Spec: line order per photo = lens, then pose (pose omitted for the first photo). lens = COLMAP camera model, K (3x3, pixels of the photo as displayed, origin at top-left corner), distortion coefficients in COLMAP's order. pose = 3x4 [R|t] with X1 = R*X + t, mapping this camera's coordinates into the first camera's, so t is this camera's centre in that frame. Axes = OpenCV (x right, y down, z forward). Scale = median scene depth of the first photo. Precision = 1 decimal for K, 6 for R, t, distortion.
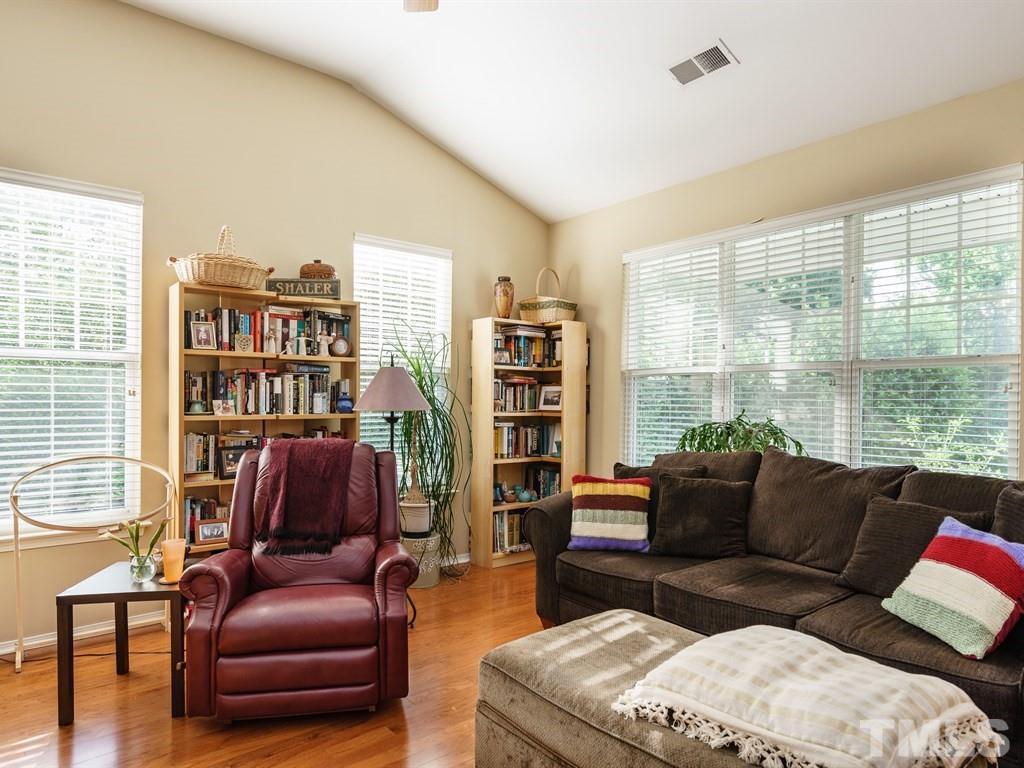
lens RADIAL K [[634.6, 0, 510.1], [0, 634.6, 406.1], [0, 0, 1]] dist [-0.002852, -0.000507]
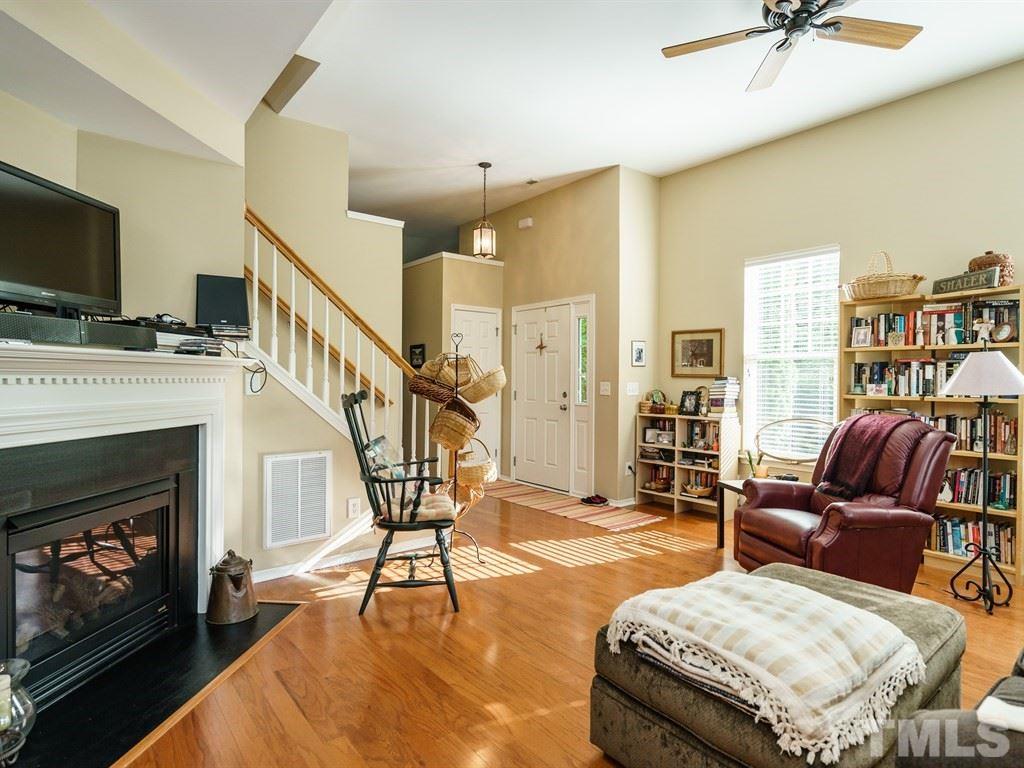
lens RADIAL K [[553.7, 0, 512.0], [0, 553.7, 384.0], [0, 0, 1]] dist [0.000997, 0.000409]
pose [[0.007866, 0.005838, -0.999952, 0.670354], [-0.013292, 0.999895, 0.005733, -0.006190], [0.999881, 0.013247, 0.007942, 0.225653]]
